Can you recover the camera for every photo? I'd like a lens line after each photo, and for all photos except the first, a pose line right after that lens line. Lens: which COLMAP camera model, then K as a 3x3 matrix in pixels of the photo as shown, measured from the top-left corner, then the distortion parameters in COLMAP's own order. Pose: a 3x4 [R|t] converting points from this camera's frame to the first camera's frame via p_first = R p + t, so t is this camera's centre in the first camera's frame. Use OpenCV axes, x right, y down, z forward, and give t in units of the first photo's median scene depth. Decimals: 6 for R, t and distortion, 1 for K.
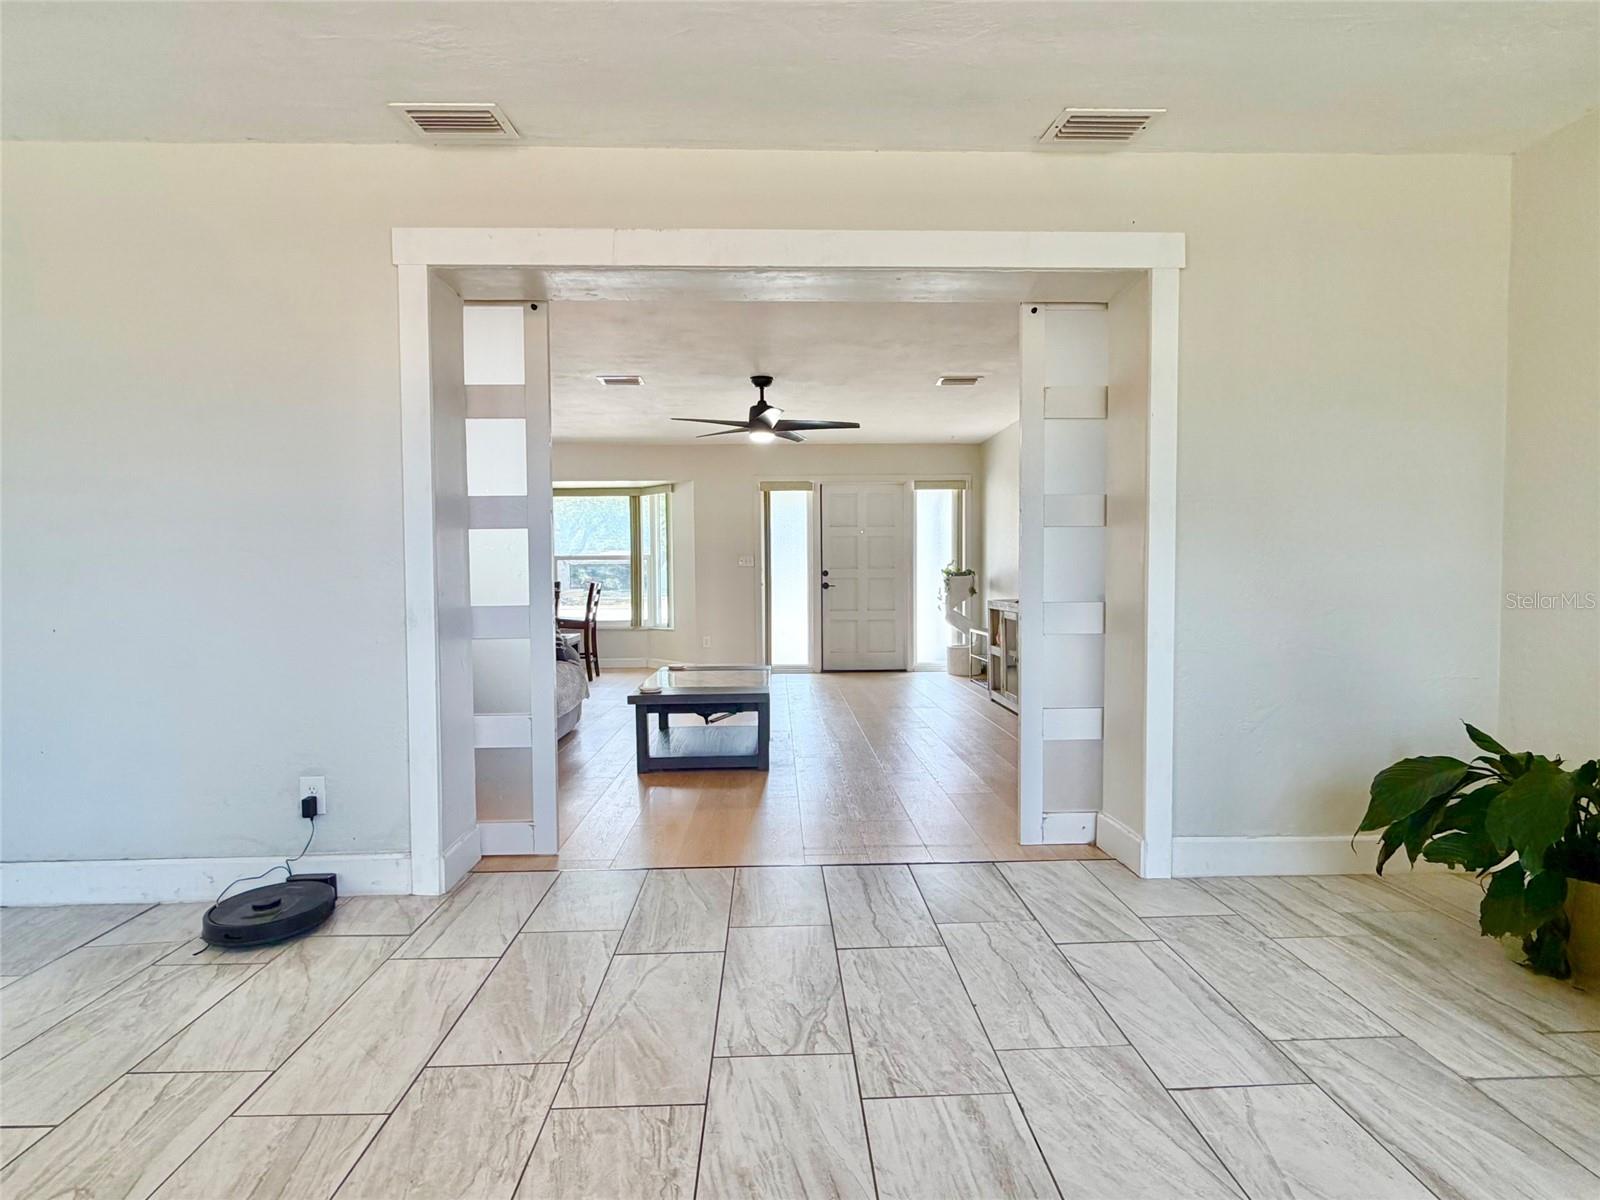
lens RADIAL K [[766.5, 0, 804.0], [0, 766.5, 604.6], [0, 0, 1]] dist [0.001646, -0.000515]
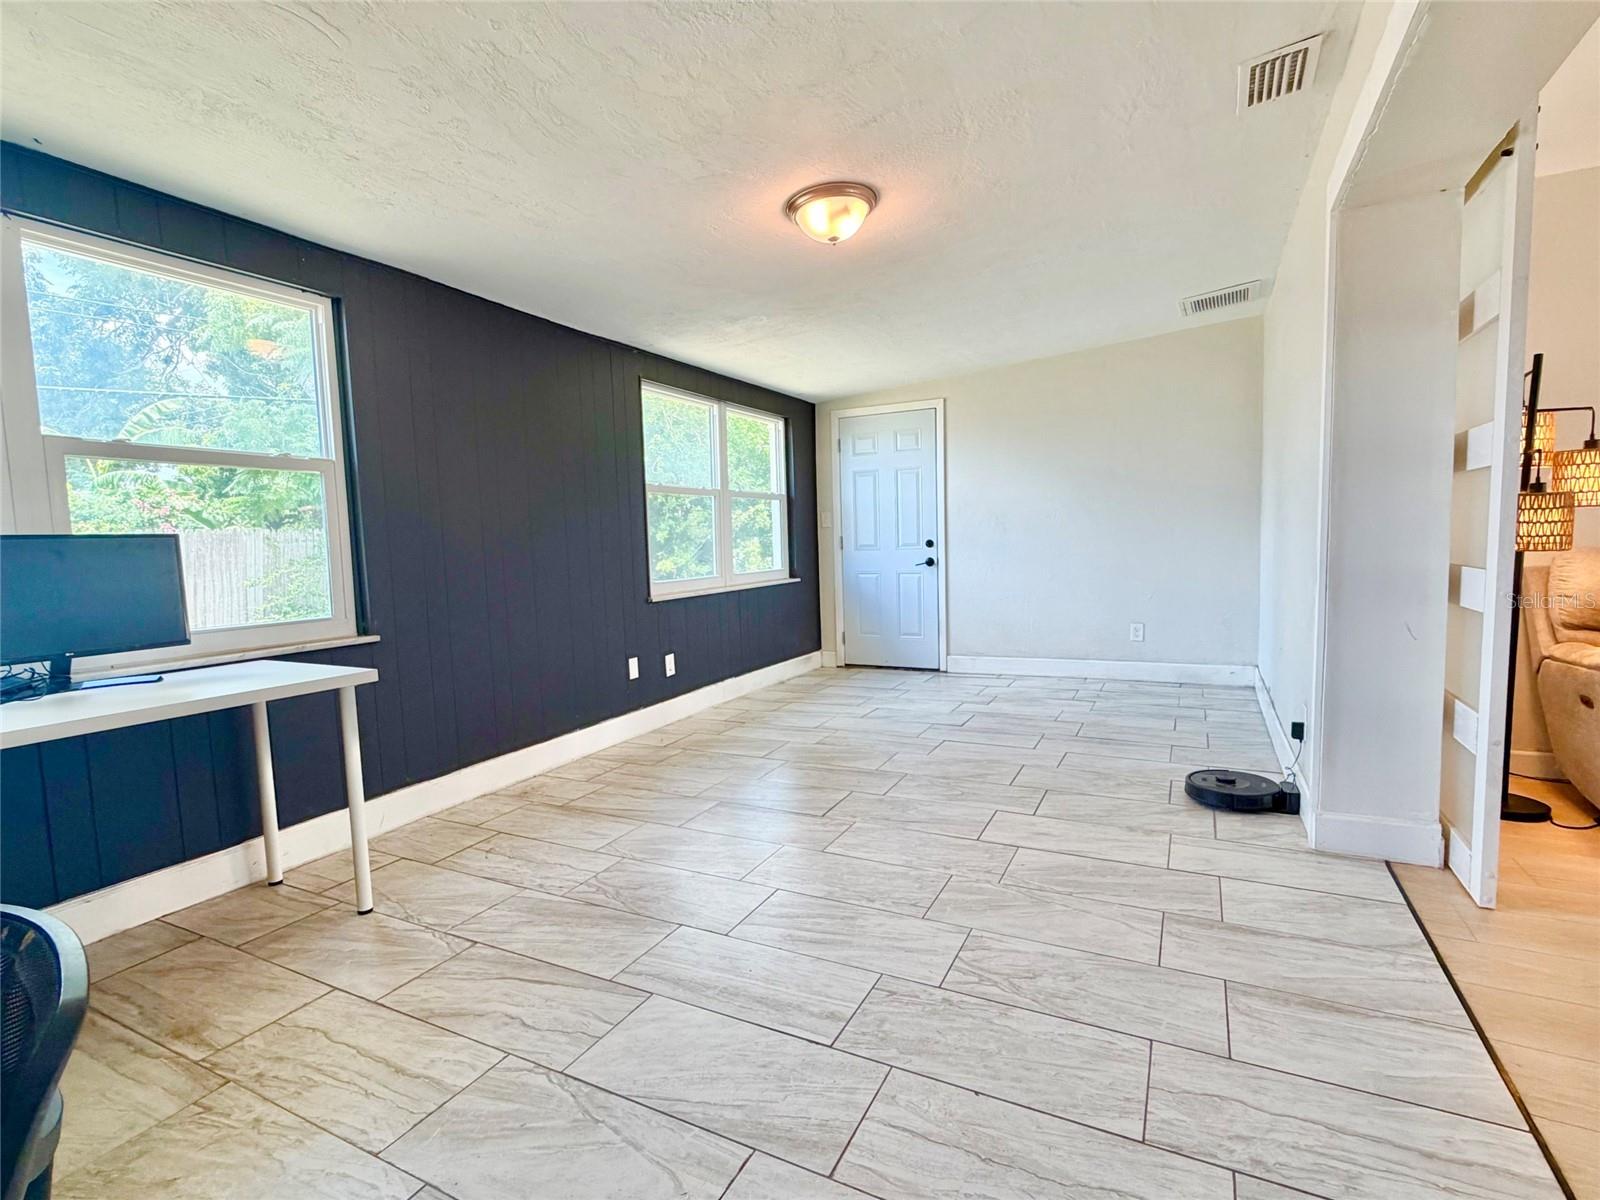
lens RADIAL K [[766.5, 0, 795.6], [0, 766.5, 603.0], [0, 0, 1]] dist [0.001646, -0.000515]
pose [[-0.492101, 0.099931, -0.864783, 0.825184], [0.000550, 0.993425, 0.114483, -0.070223], [0.870538, 0.055861, -0.488921, 1.029262]]
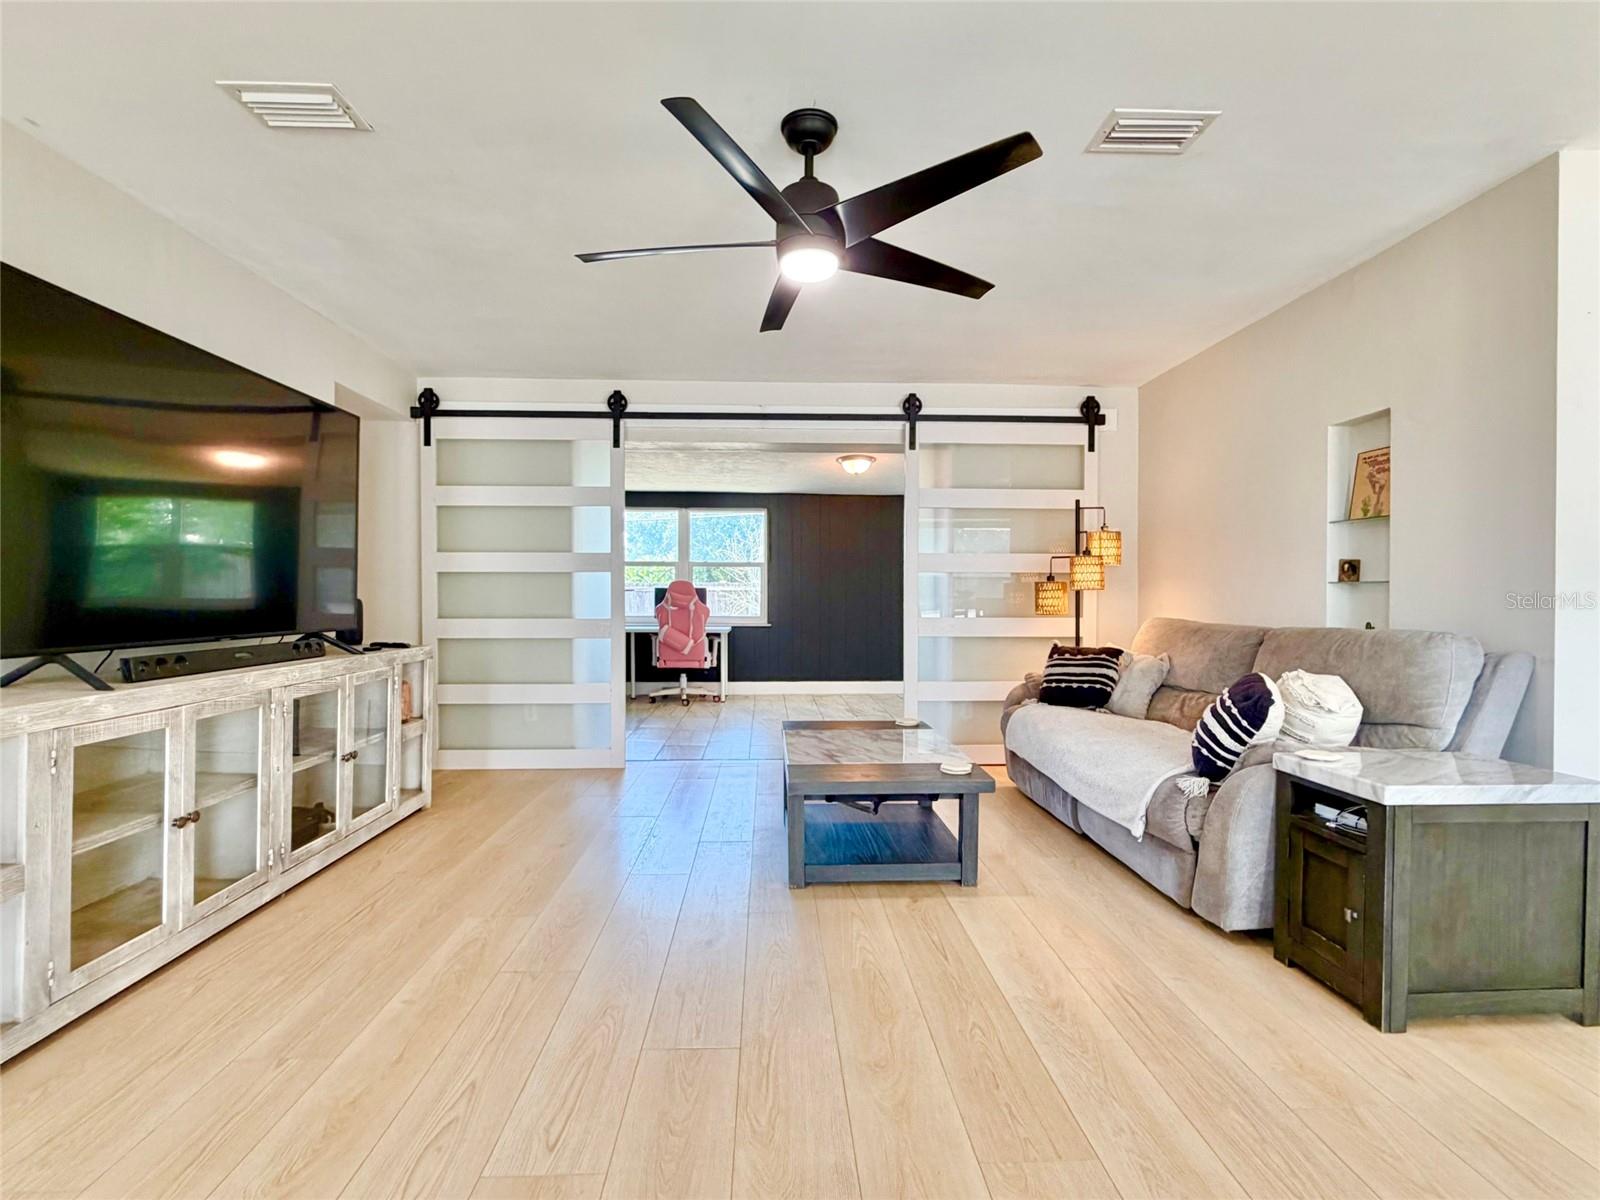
lens RADIAL K [[766.5, 0, 800.0], [0, 766.5, 604.6], [0, 0, 1]] dist [0.001646, -0.000515]
pose [[-0.999927, 0.009049, -0.008031, -0.107215], [0.008613, 0.998570, 0.052767, -0.156781], [0.008497, 0.052694, -0.998575, 3.571428]]
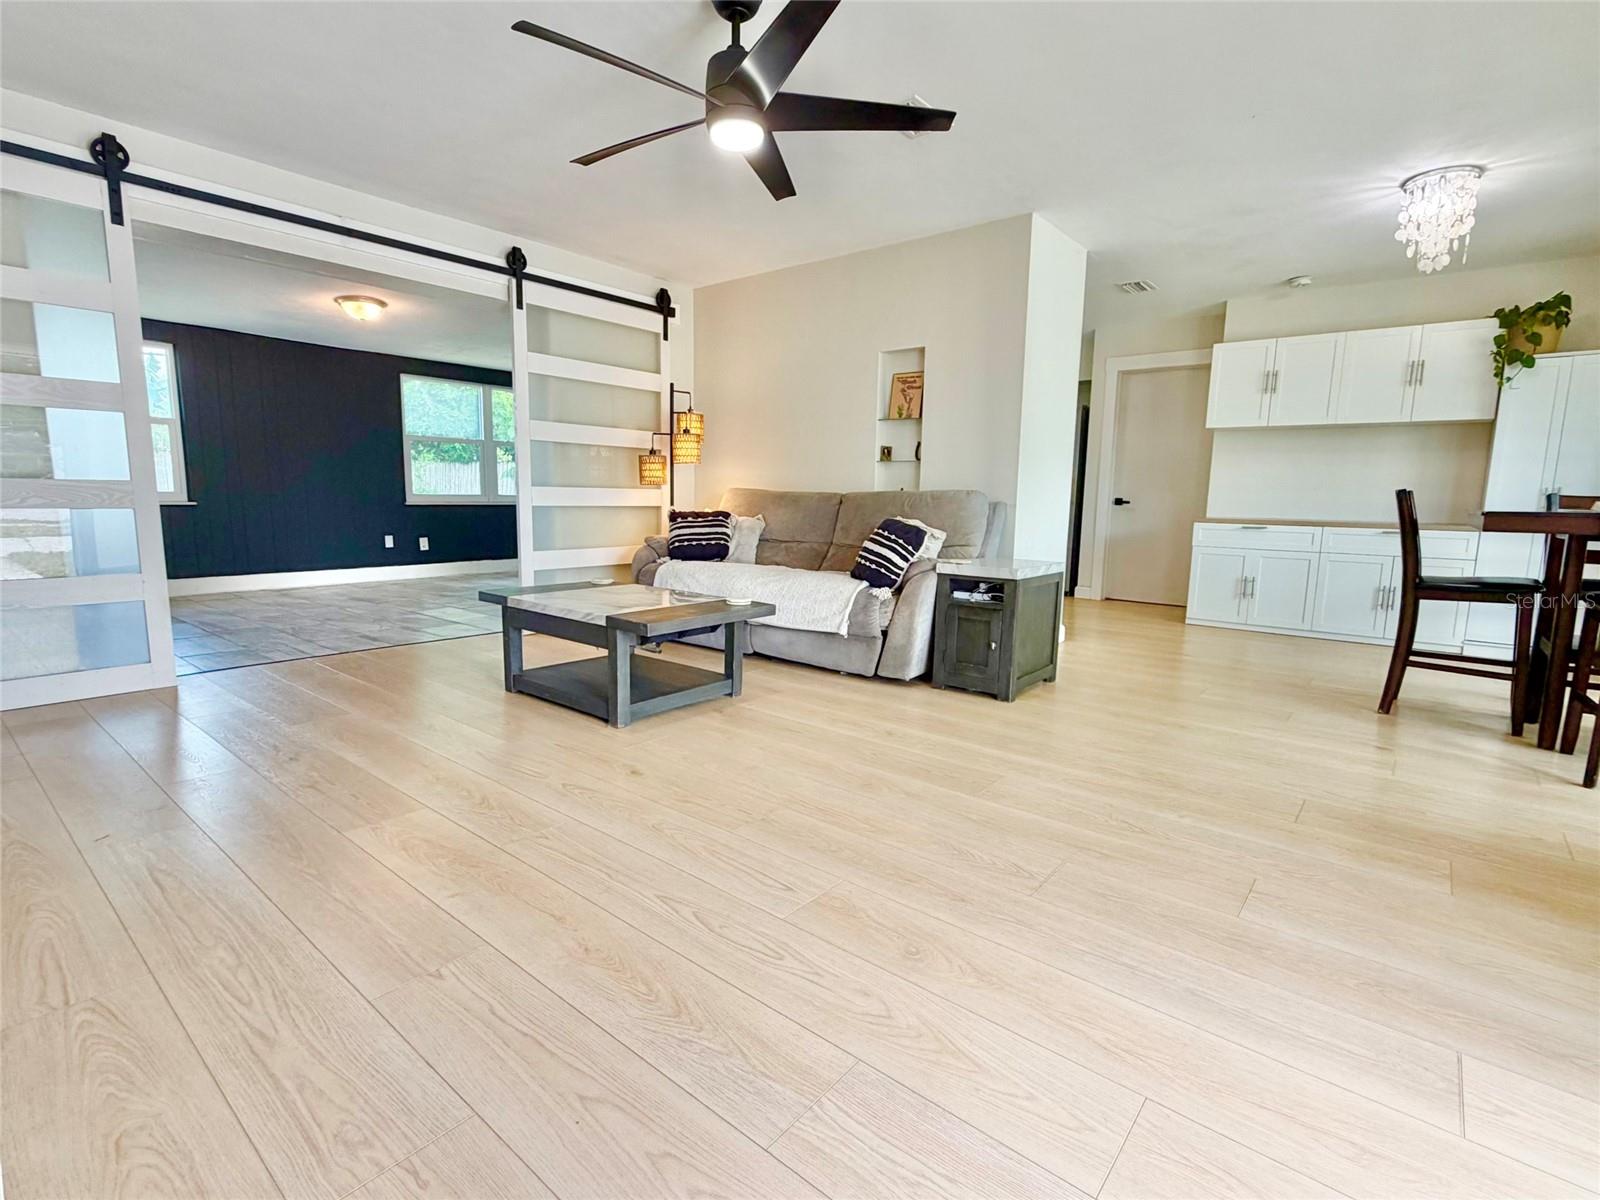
lens RADIAL K [[766.5, 0, 800.3], [0, 766.5, 603.2], [0, 0, 1]] dist [0.001646, -0.000515]
pose [[-0.661961, 0.105864, -0.742025, 0.699292], [-0.040660, 0.983446, 0.176580, -0.089531], [0.748435, 0.147059, -0.646698, 3.409637]]
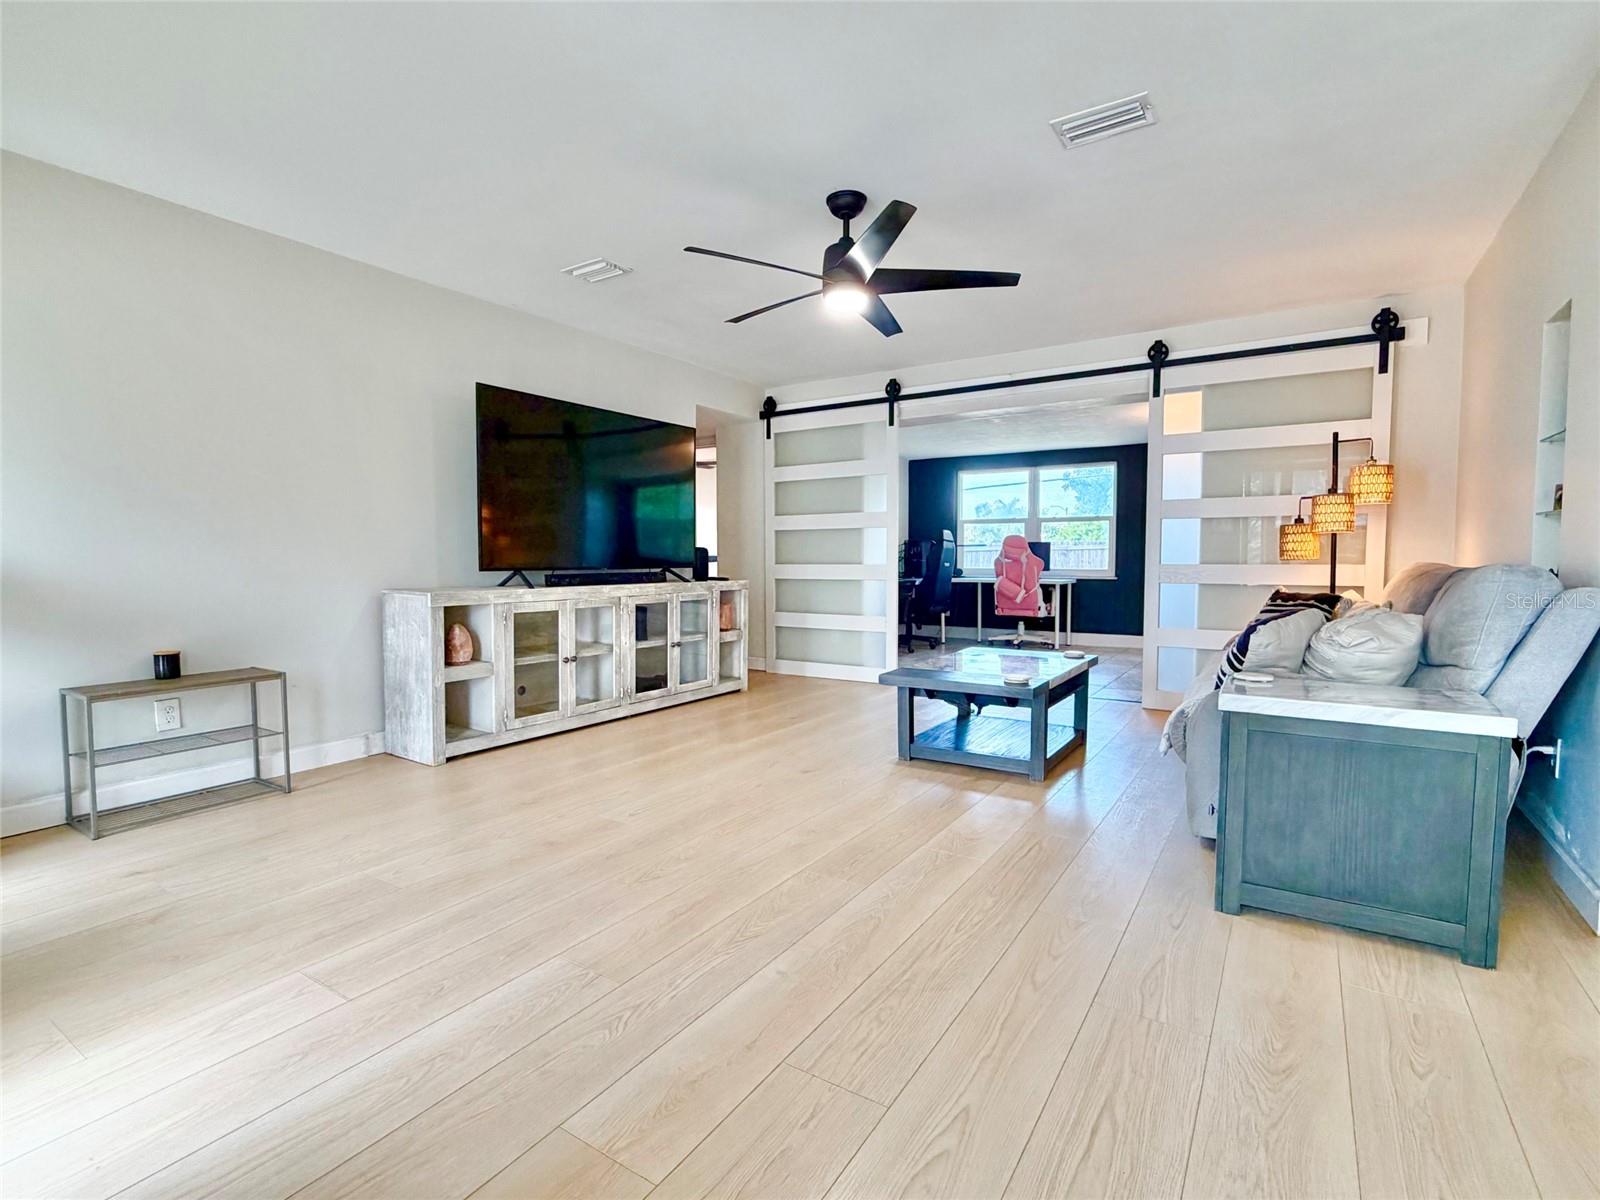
lens RADIAL K [[766.5, 0, 800.2], [0, 766.5, 603.6], [0, 0, 1]] dist [0.001646, -0.000515]
pose [[-0.820663, -0.021985, 0.570989, -0.898598], [0.033853, 0.995634, 0.086992, -0.114883], [-0.570408, 0.090721, -0.816336, 3.807611]]
